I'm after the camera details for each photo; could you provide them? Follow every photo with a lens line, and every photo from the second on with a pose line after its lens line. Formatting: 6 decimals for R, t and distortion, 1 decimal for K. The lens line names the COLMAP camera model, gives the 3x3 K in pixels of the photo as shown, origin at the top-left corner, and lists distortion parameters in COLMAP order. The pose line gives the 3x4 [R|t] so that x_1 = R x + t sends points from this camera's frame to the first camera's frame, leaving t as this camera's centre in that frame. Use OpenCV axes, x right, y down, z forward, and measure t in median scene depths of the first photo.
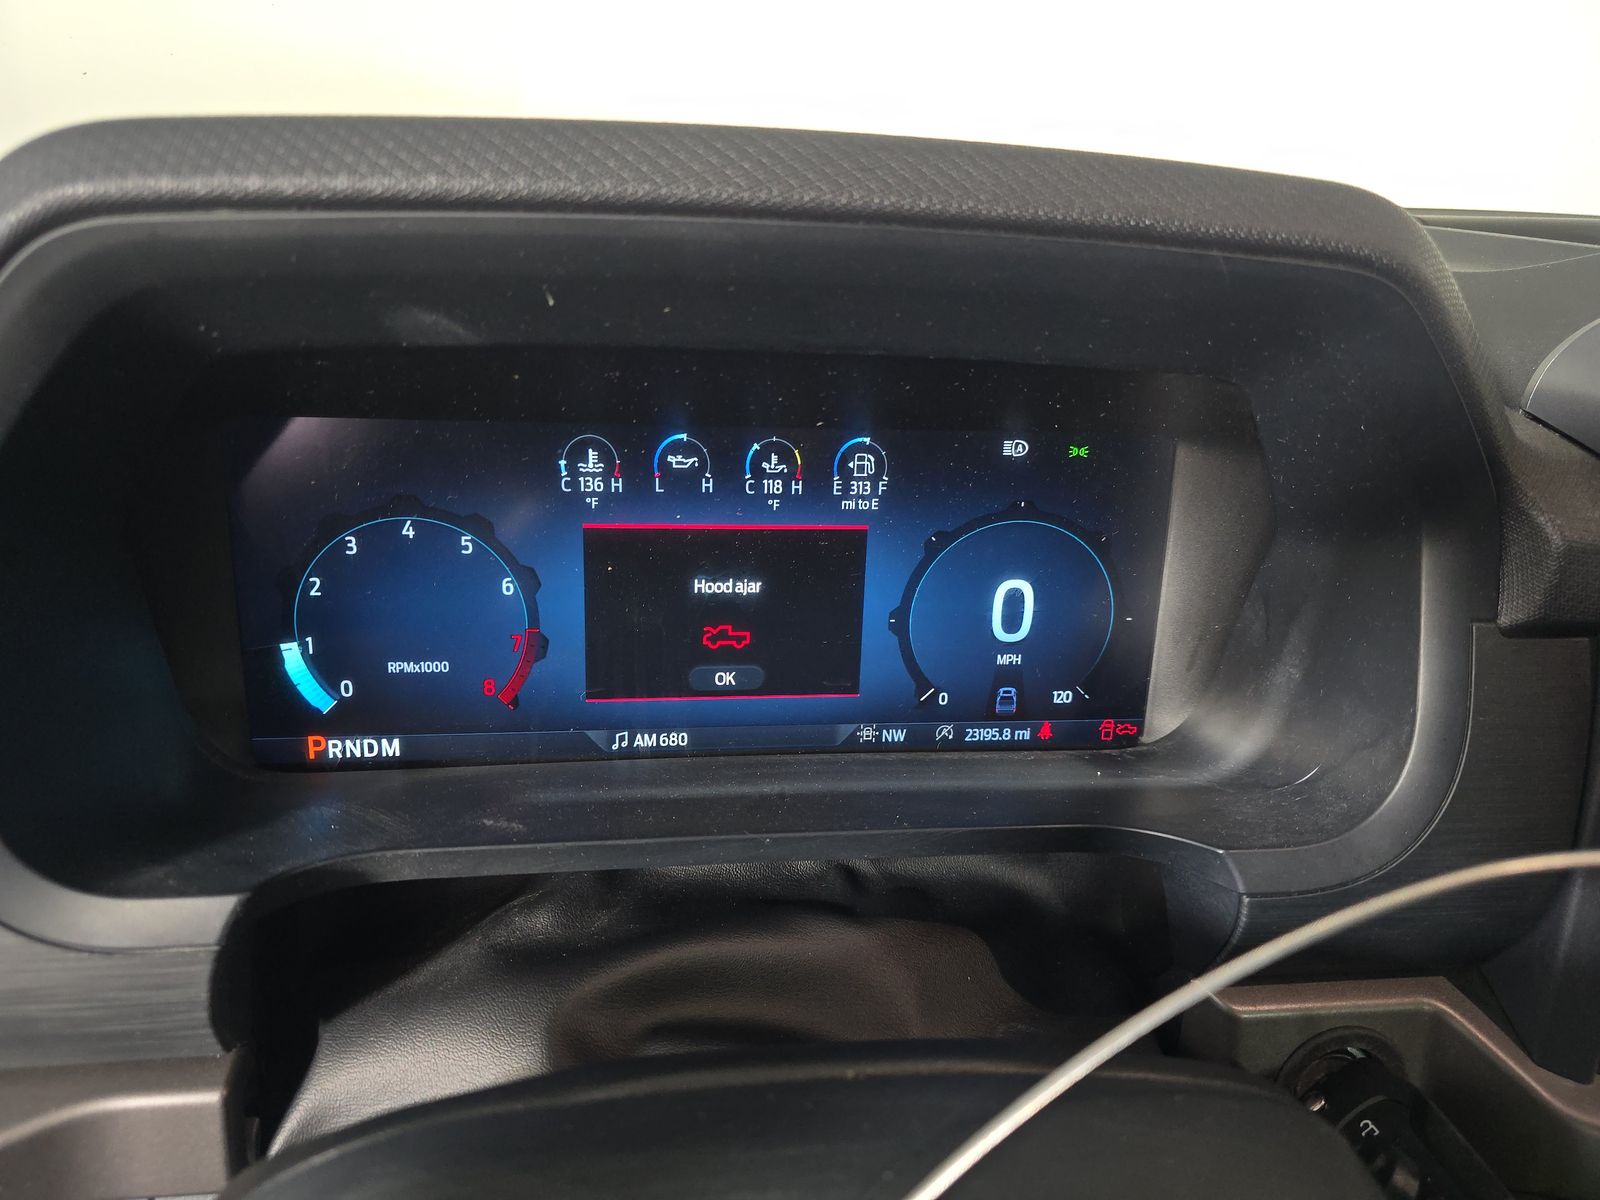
lens RADIAL K [[1071.0, 0, 811.3], [0, 1071.0, 604.3], [0, 0, 1]] dist [0.057442, -0.072532]
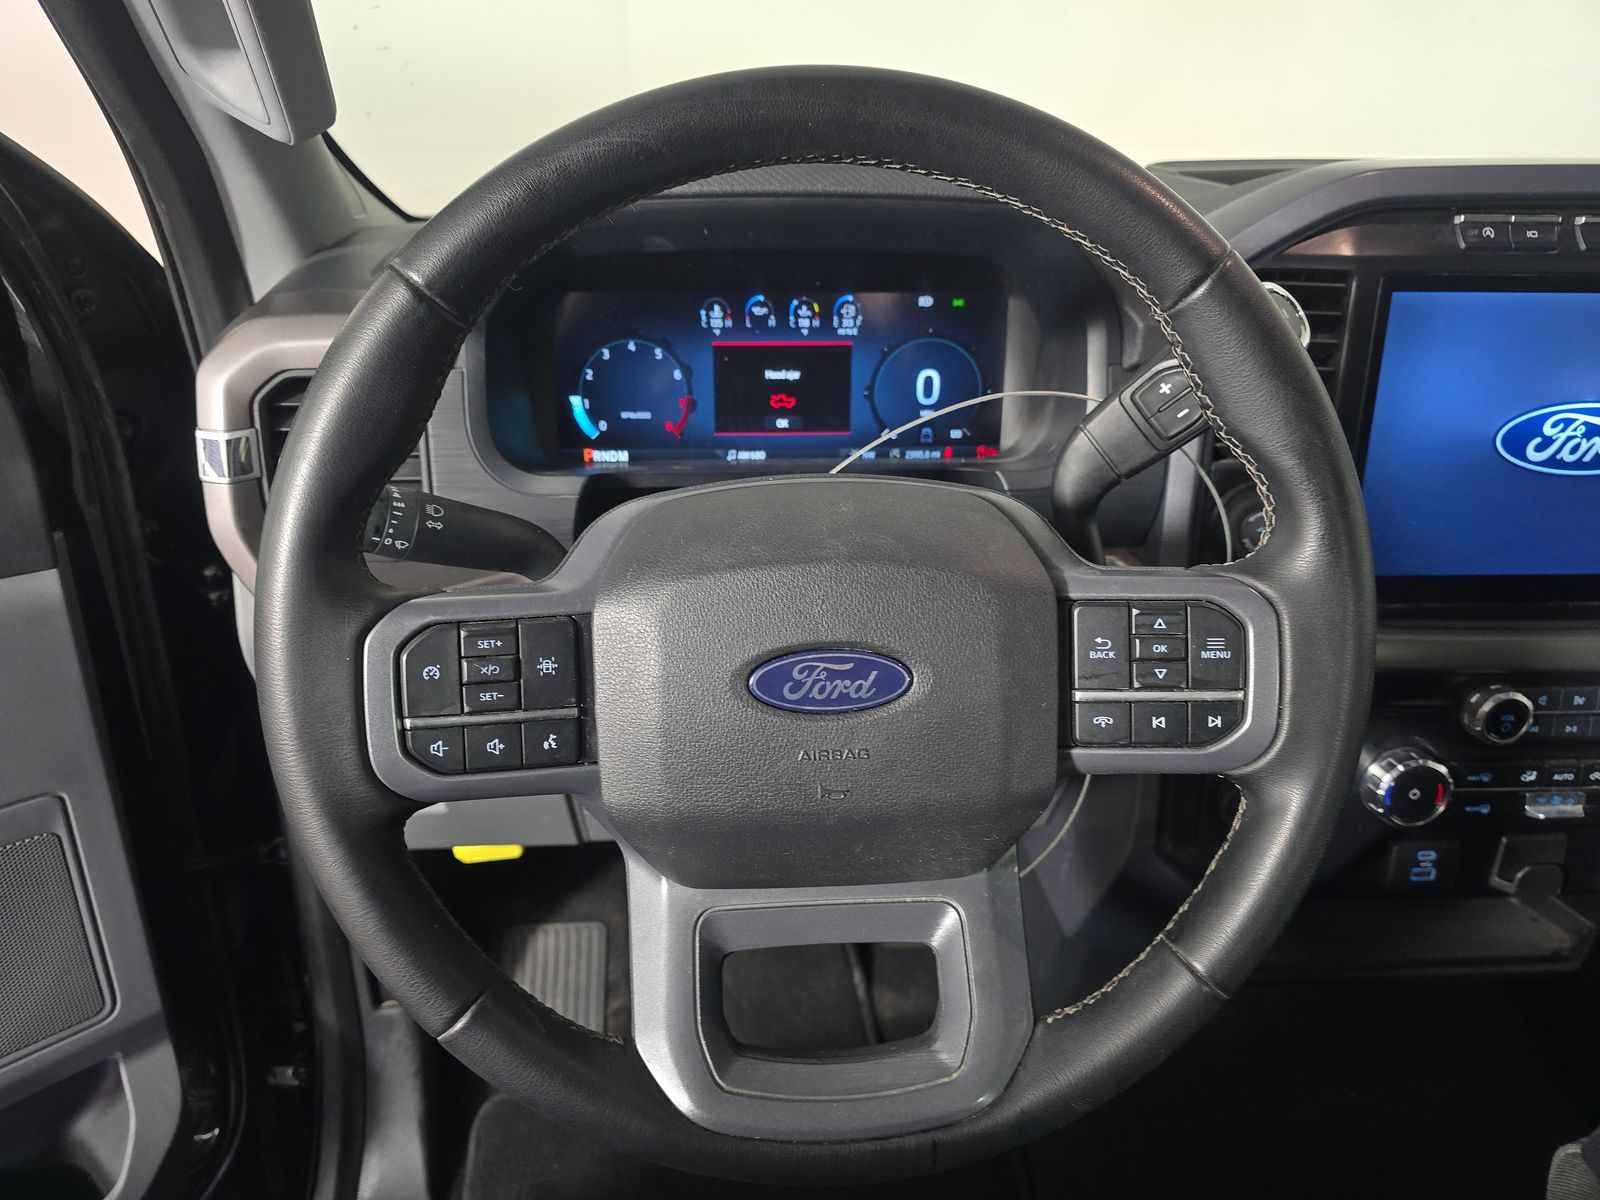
lens RADIAL K [[1071.0, 0, 811.3], [0, 1071.0, 604.3], [0, 0, 1]] dist [0.057442, -0.072532]
pose [[0.996013, -0.001369, -0.089193, 0.158147], [0.006385, 0.998411, 0.055984, 0.308155], [0.088975, -0.056330, 0.994440, -1.053370]]
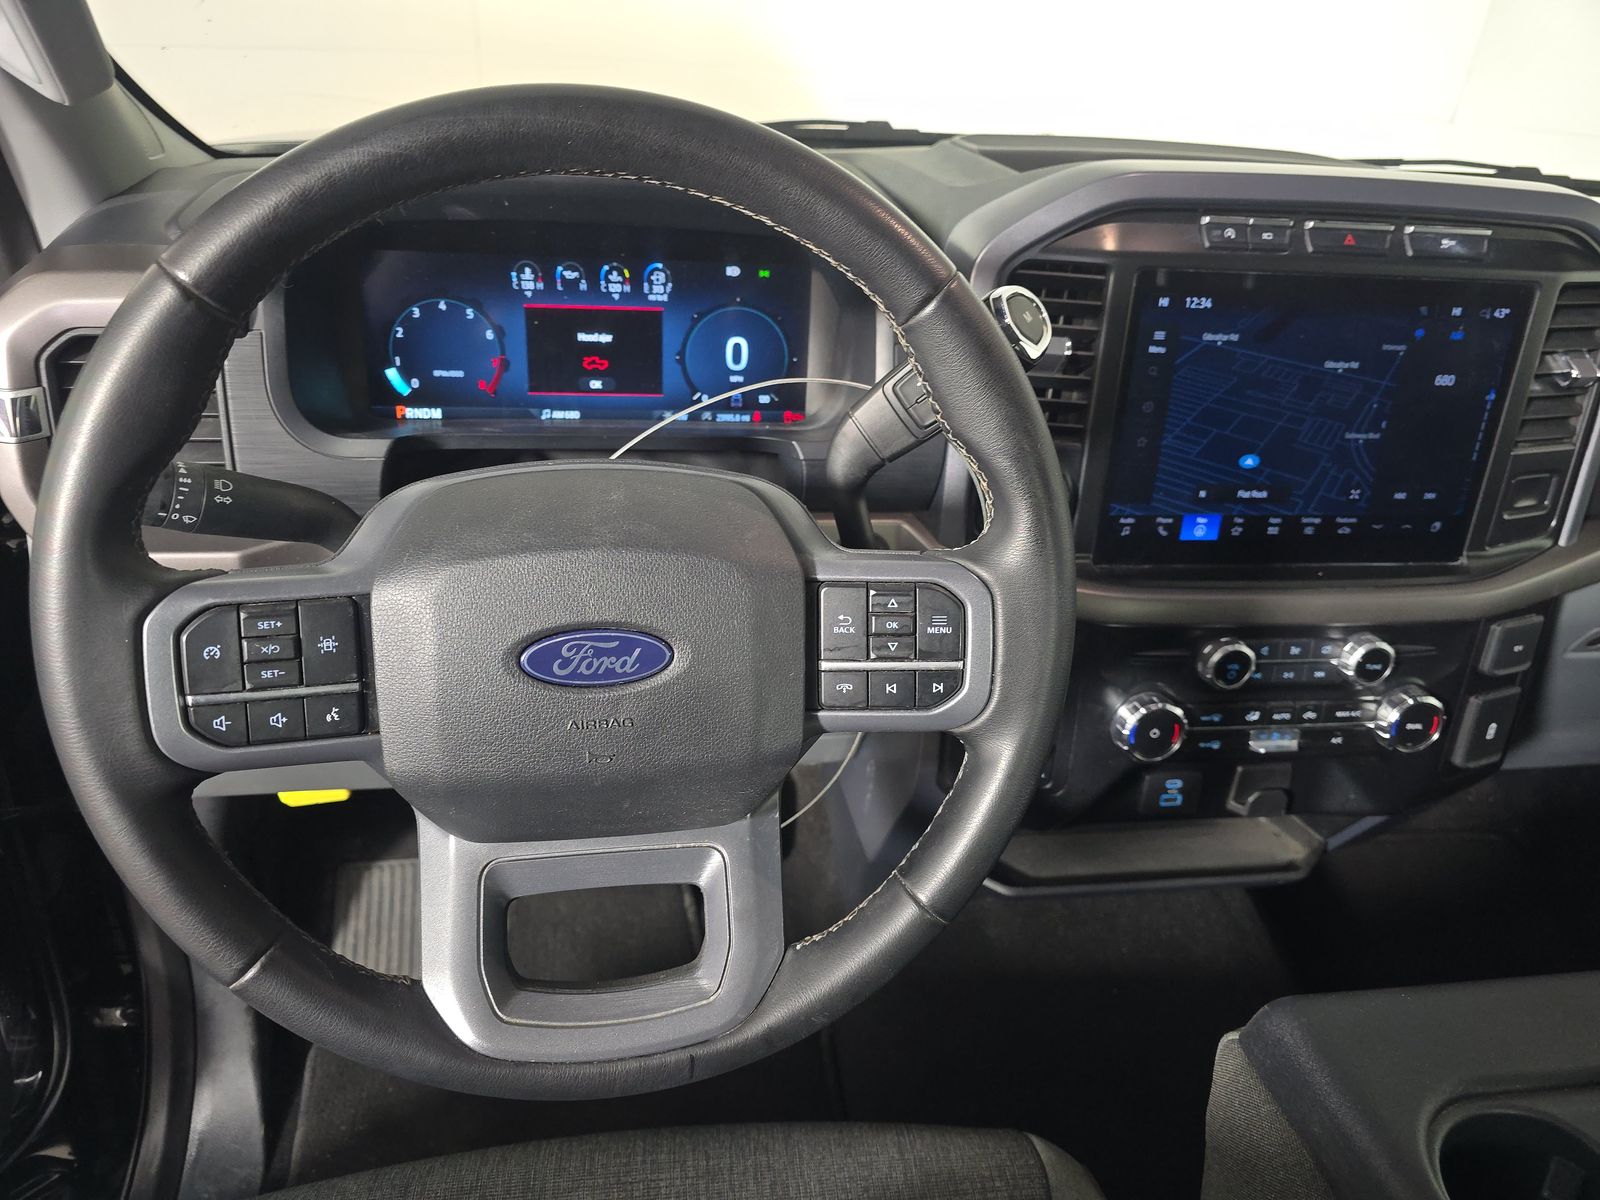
lens RADIAL K [[1064.4, 0, 800.0], [0, 1064.4, 600.0], [0, 0, 1]] dist [0.043679, -0.044036]
pose [[0.999695, 0.003977, 0.024381, 0.275889], [-0.006926, 0.992496, 0.122078, 0.237428], [-0.023712, -0.122209, 0.992221, -1.153729]]
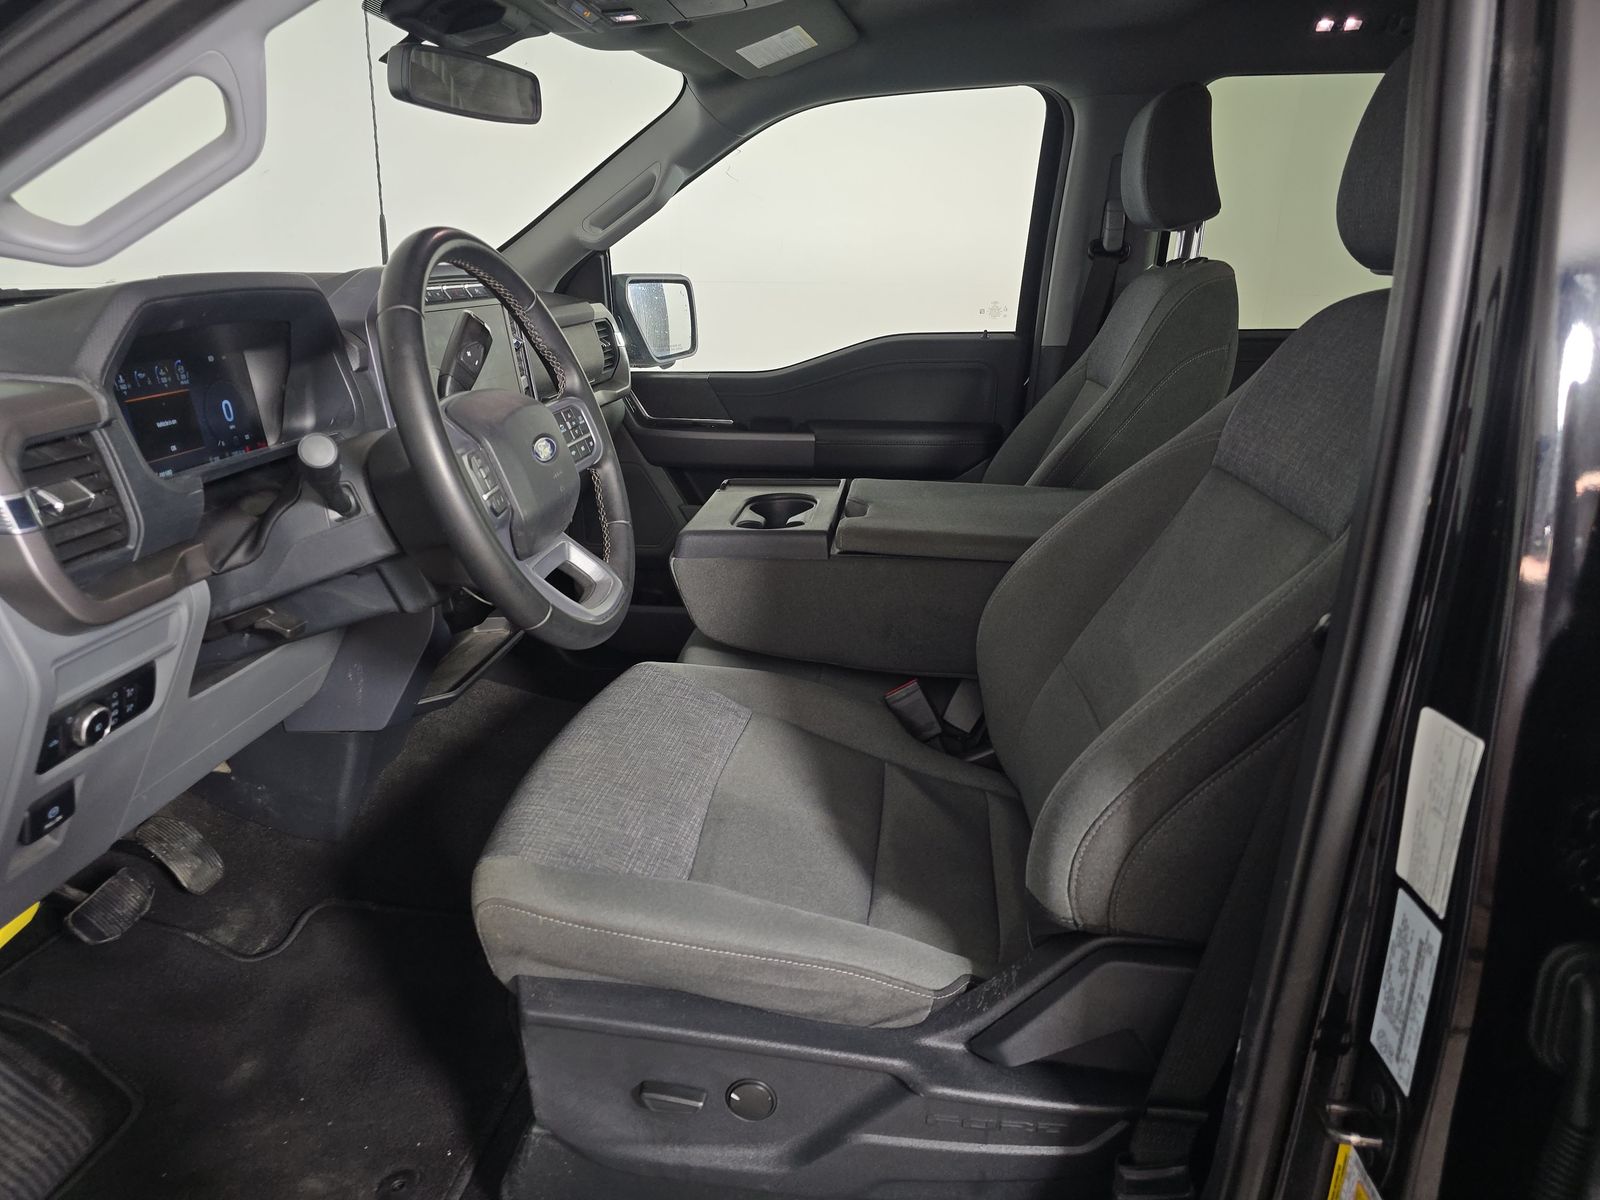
lens RADIAL K [[1071.0, 0, 811.3], [0, 1071.0, 604.3], [0, 0, 1]] dist [0.057442, -0.072532]
pose [[0.216288, -0.347887, 0.912247, -2.669139], [0.379298, 0.890911, 0.249822, 0.387369], [-0.899640, 0.291980, 0.324646, -1.473709]]
